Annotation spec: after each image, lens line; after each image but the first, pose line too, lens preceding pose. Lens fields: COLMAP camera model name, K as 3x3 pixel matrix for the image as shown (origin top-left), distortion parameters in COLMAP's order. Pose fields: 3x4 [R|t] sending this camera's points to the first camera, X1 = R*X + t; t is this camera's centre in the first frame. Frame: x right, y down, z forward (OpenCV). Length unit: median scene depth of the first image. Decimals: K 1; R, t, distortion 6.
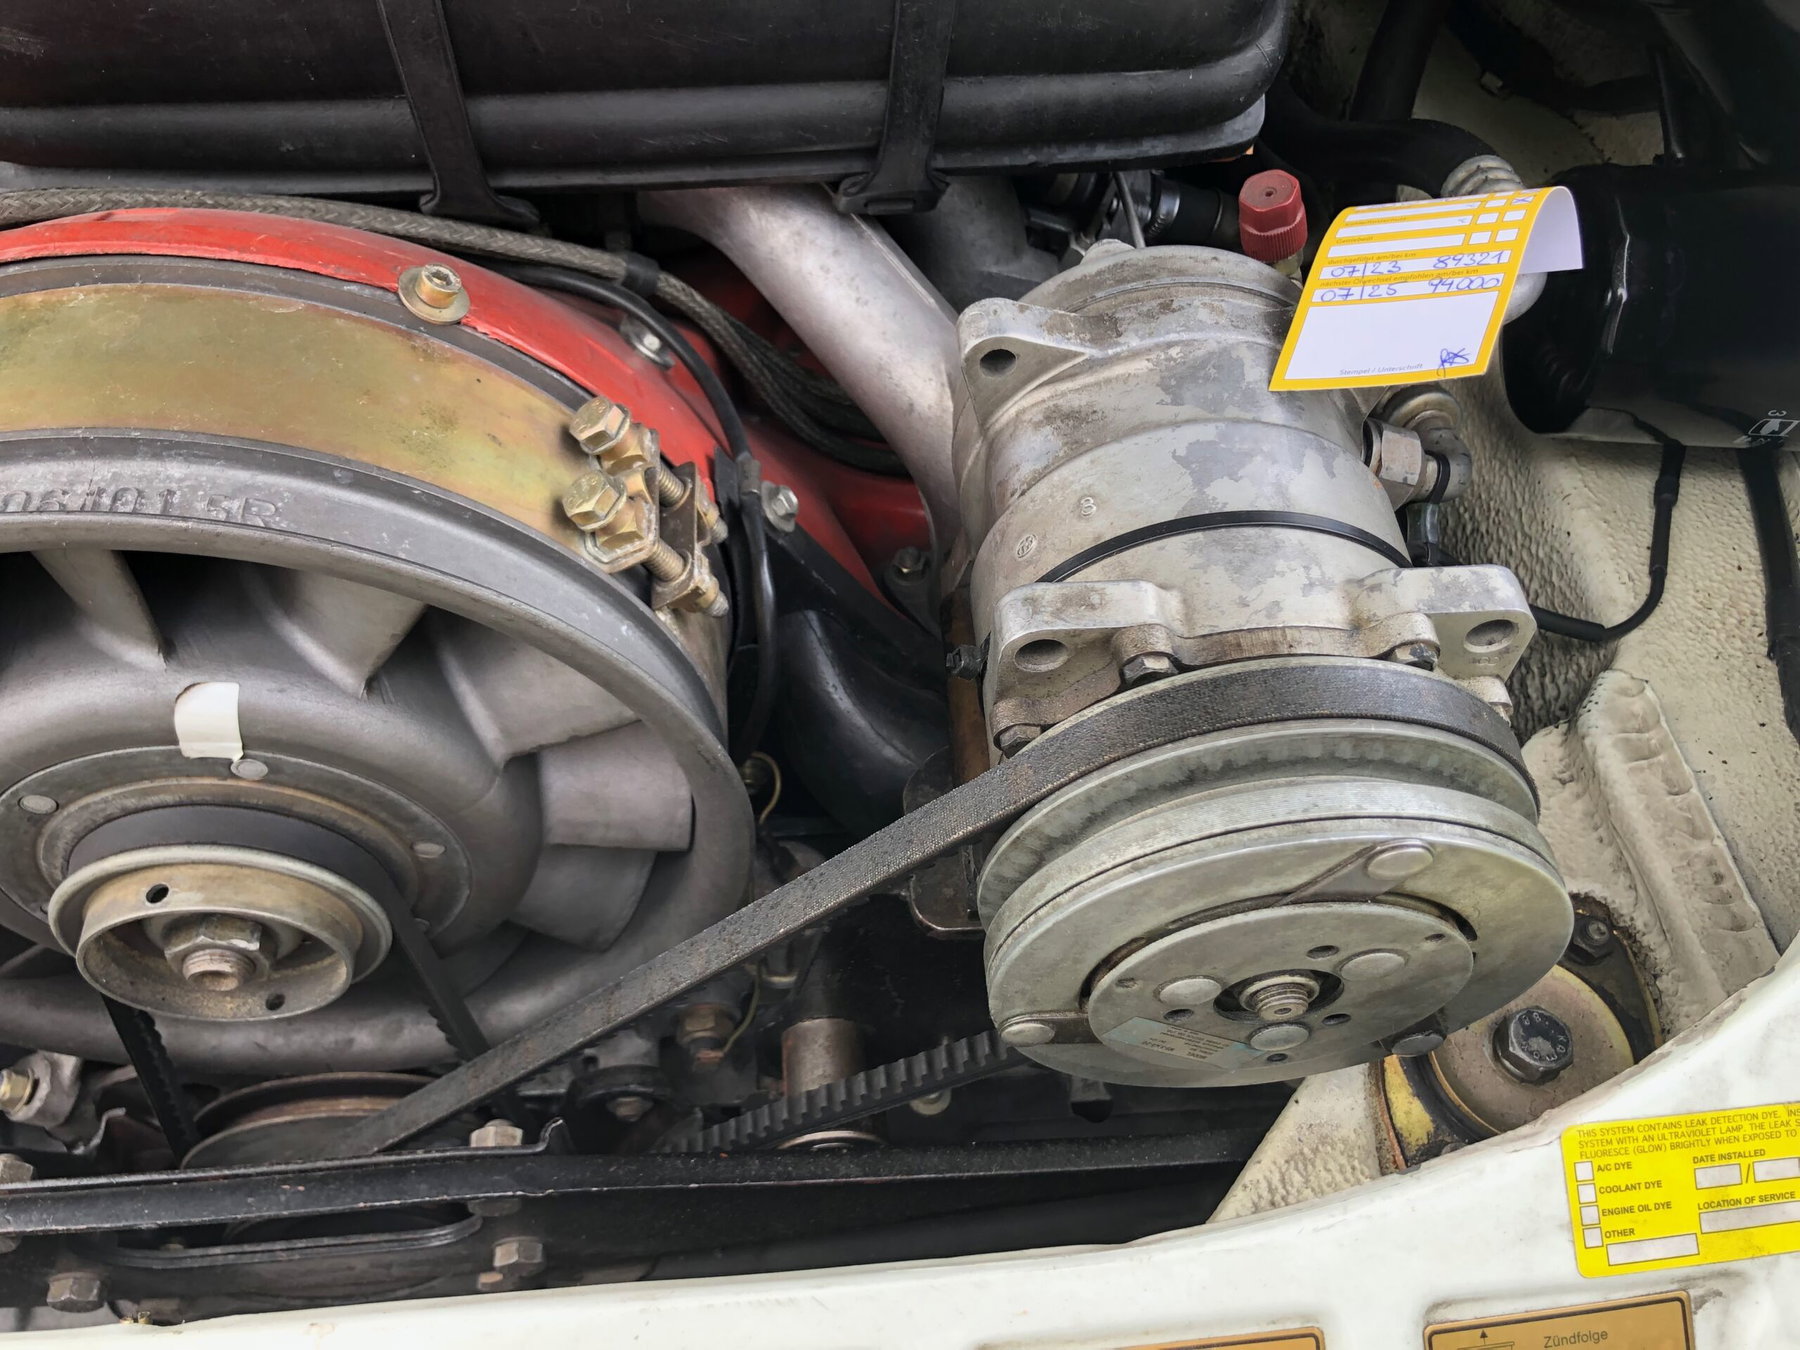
lens RADIAL K [[1470.9, 0, 873.1], [0, 1470.9, 676.2], [0, 0, 1]] dist [-0.000485, -0.009390]
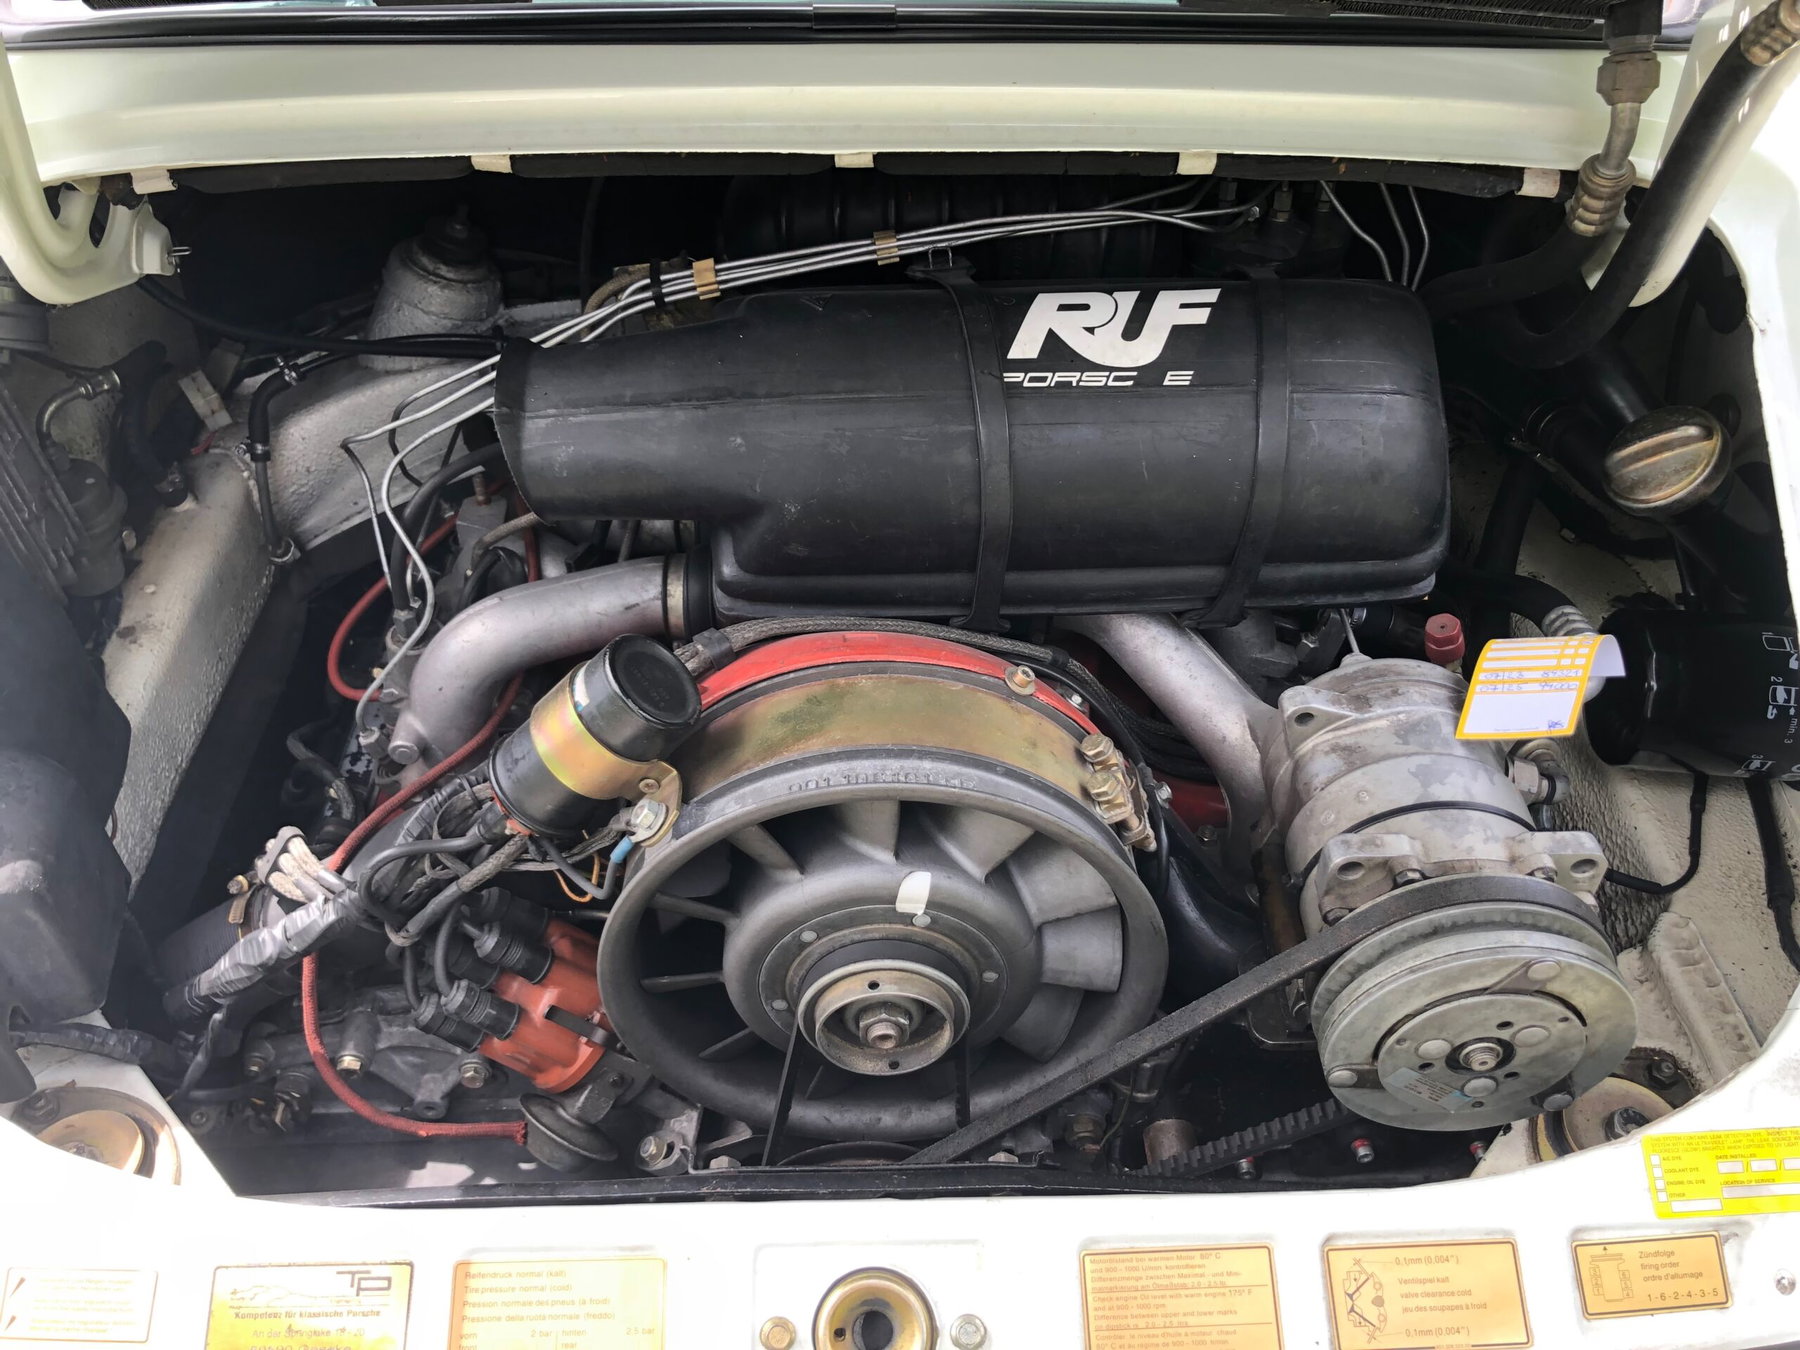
lens RADIAL K [[1470.9, 0, 873.1], [0, 1470.9, 676.2], [0, 0, 1]] dist [-0.000485, -0.009390]
pose [[0.997727, 0.022067, -0.063667, -0.350238], [-0.034986, 0.977165, -0.209582, 0.145672], [0.057588, 0.211333, 0.975716, -0.879873]]
